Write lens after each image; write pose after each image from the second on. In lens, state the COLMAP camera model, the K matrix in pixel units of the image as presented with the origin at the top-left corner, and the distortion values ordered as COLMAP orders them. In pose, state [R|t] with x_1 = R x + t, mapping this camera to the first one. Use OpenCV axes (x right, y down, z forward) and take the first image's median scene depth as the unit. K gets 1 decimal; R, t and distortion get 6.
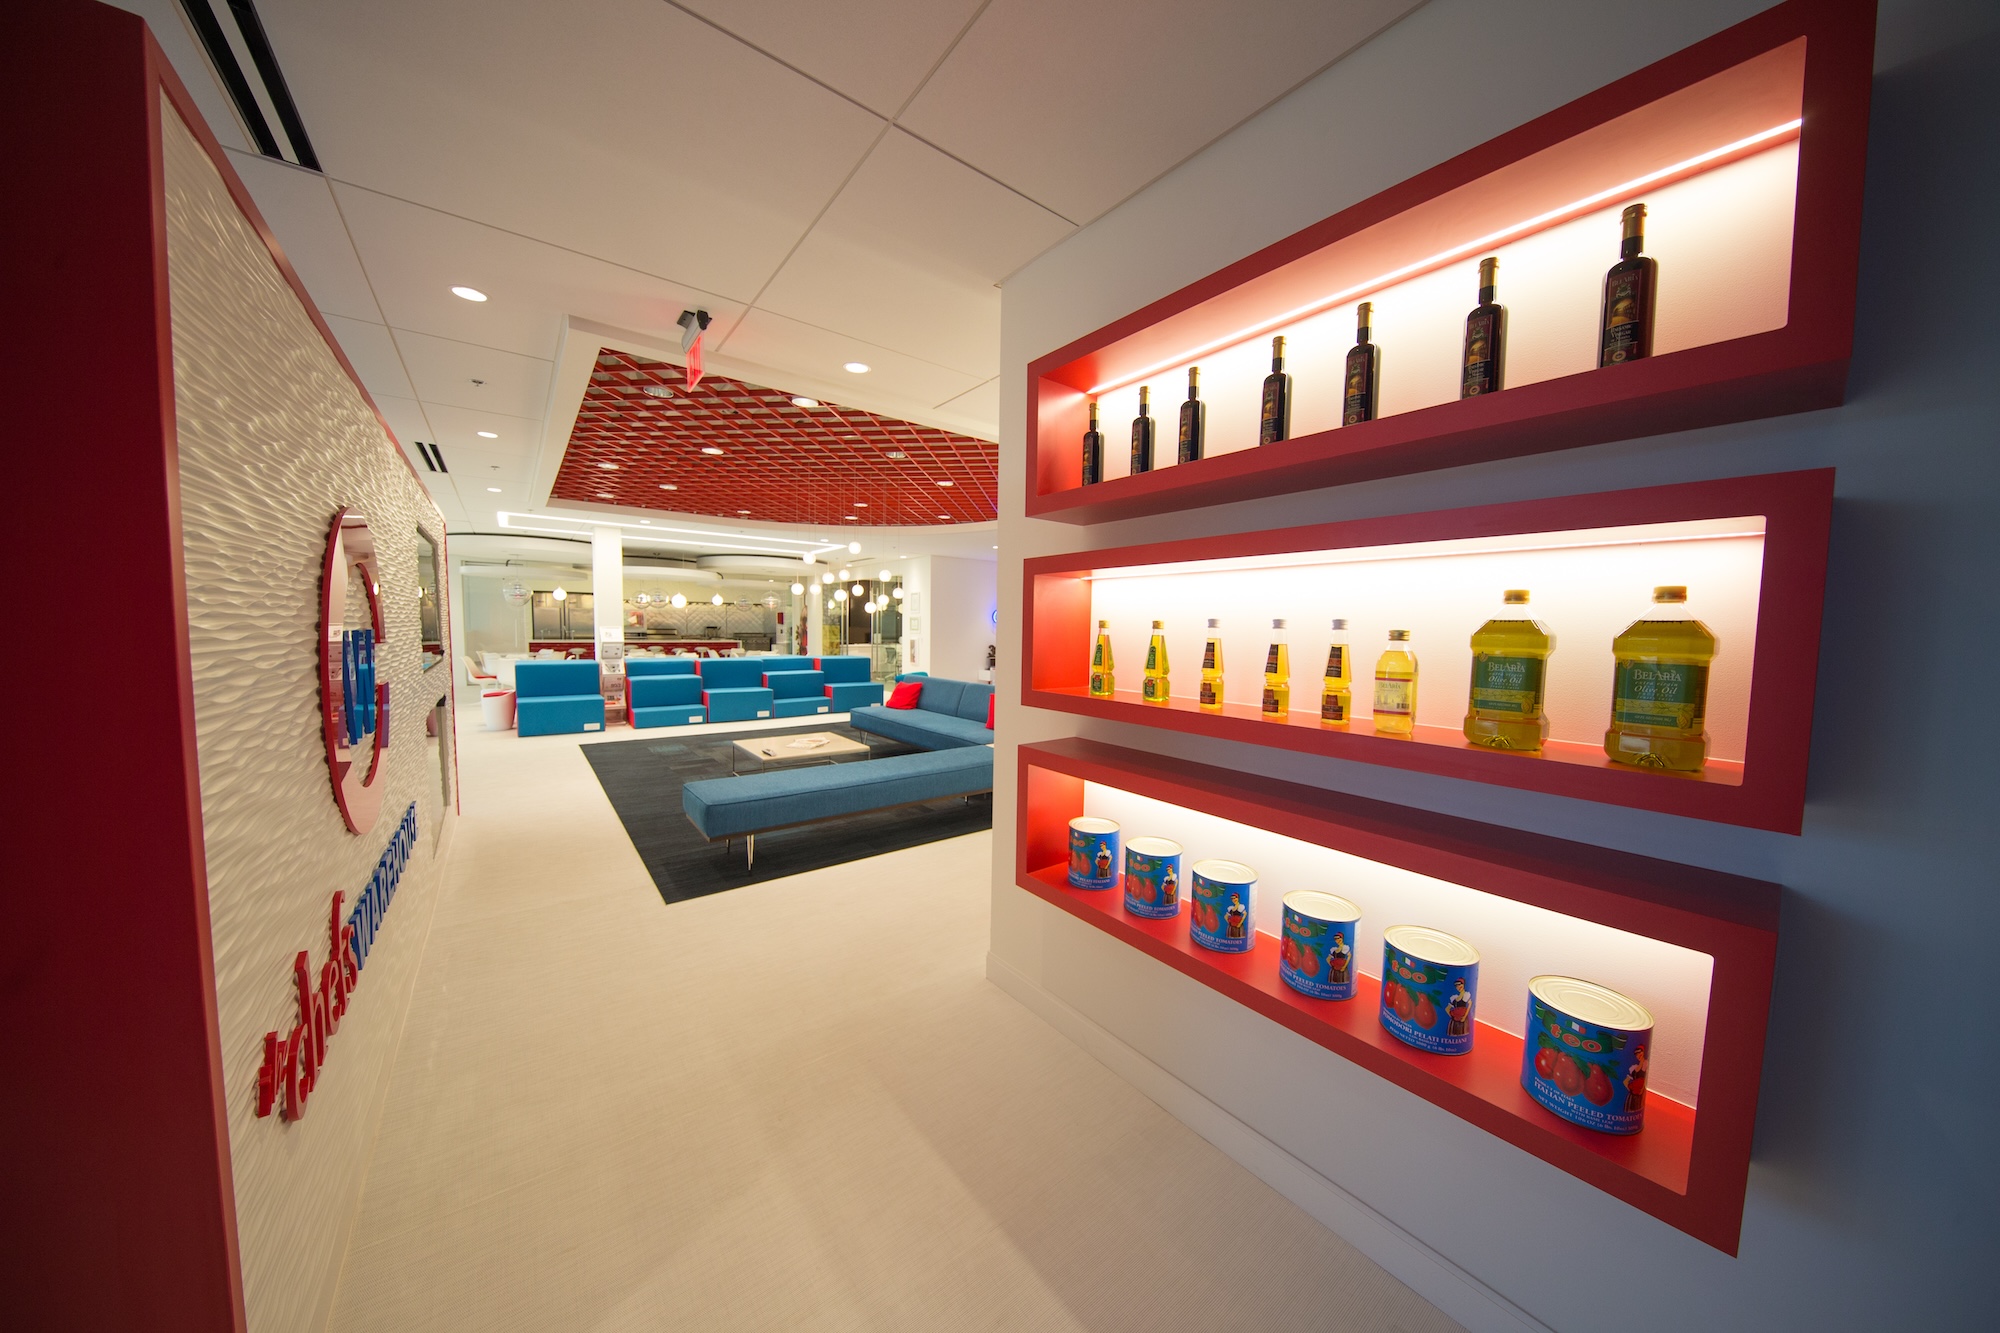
lens RADIAL K [[632.4, 0, 997.0], [0, 632.4, 670.8], [0, 0, 1]] dist [0.010023, 0.000011]
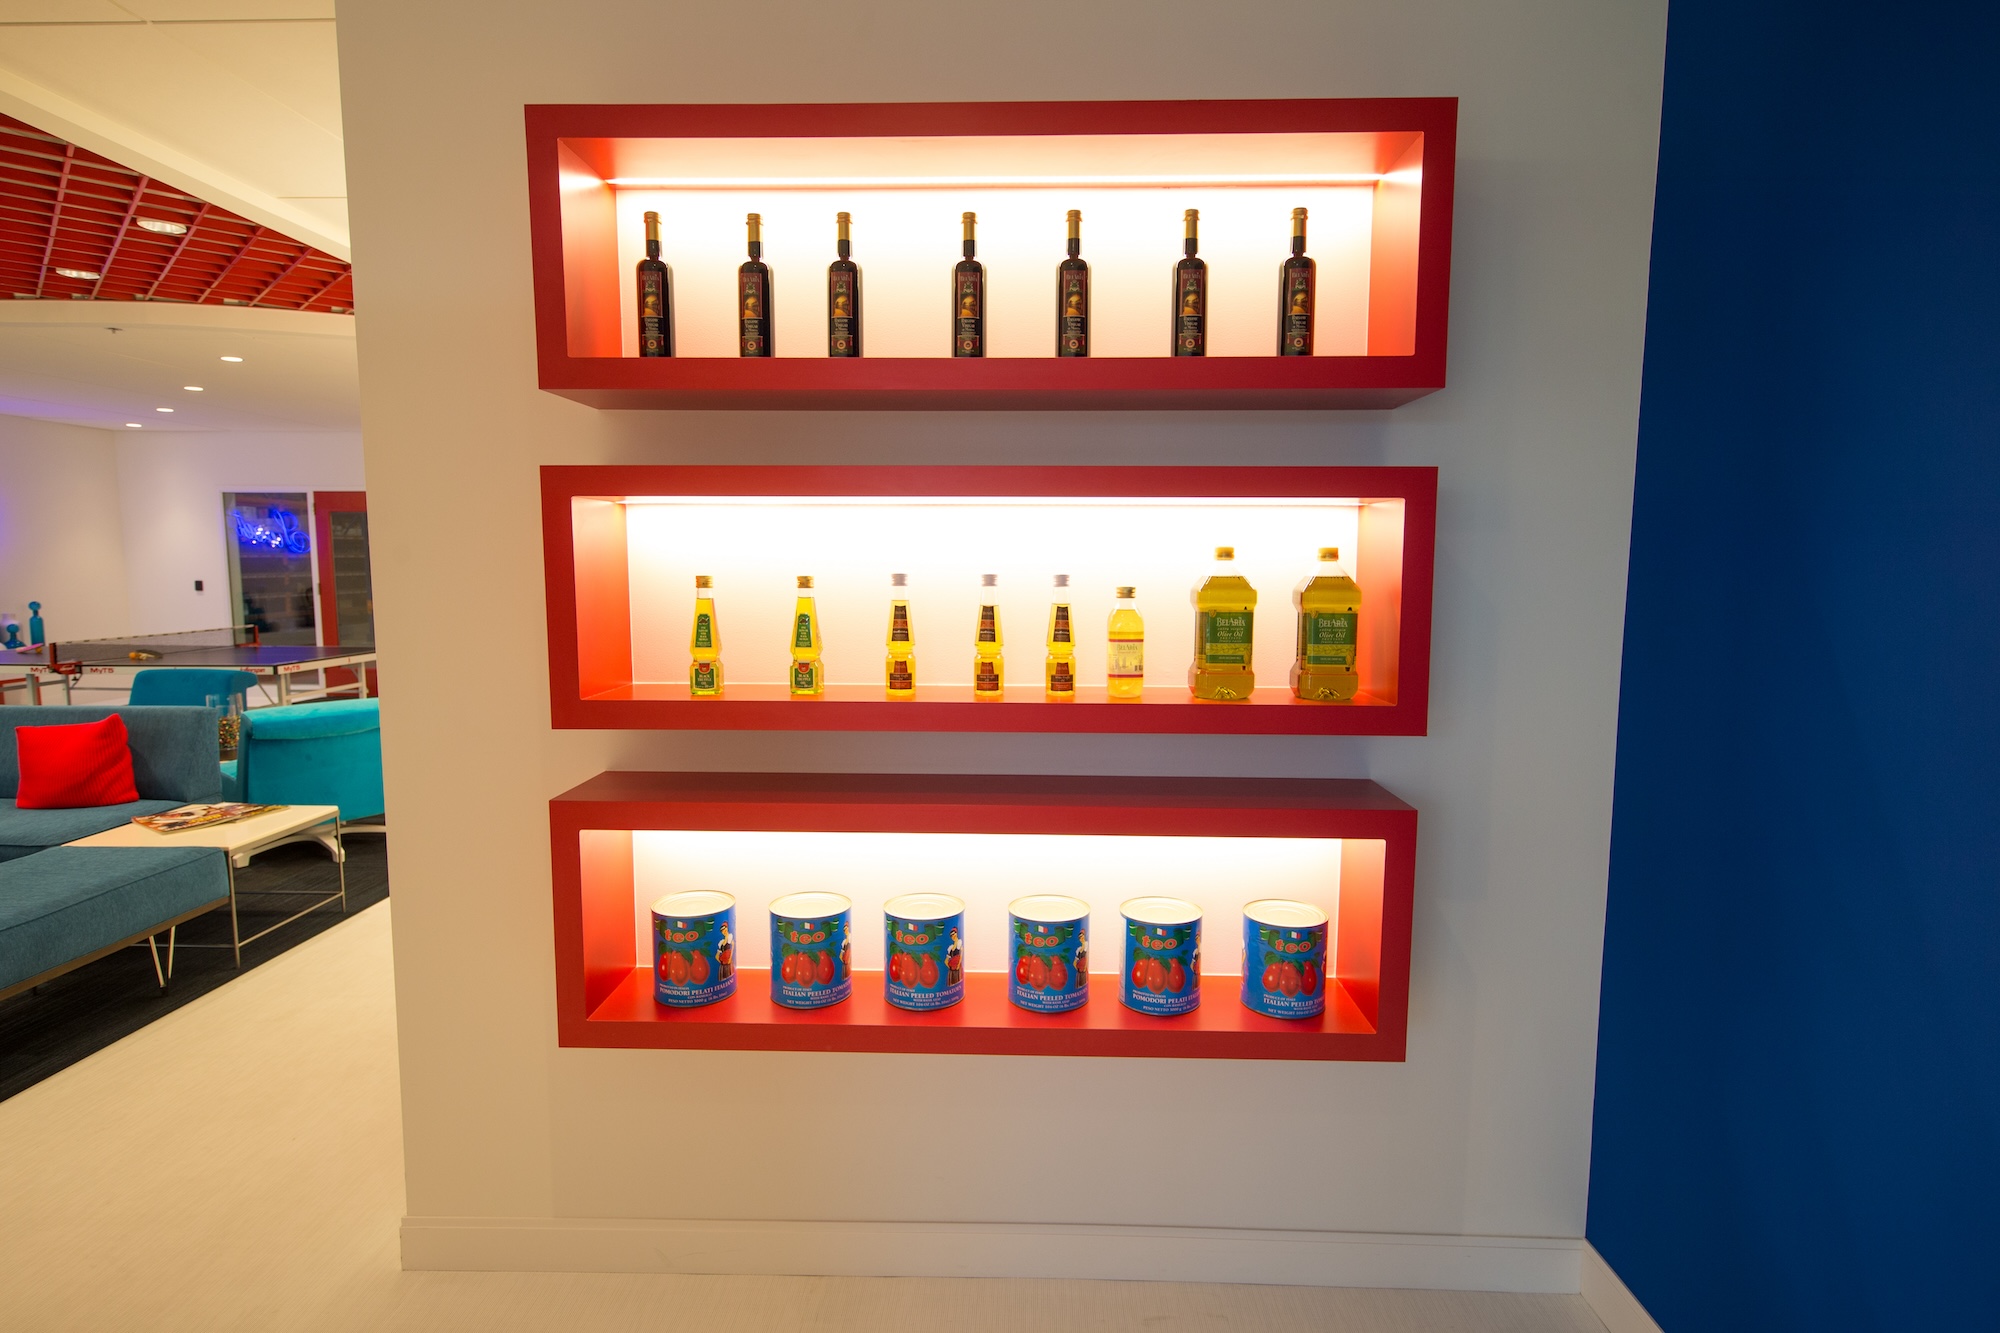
lens RADIAL K [[753.6, 0, 1000.1], [0, 753.6, 650.9], [0, 0, 1]] dist [-0.001763, -0.000038]
pose [[0.633389, -0.079040, 0.769786, -0.300549], [0.061737, 0.996760, 0.051548, -0.034552], [-0.771367, 0.014874, 0.636217, 0.394973]]
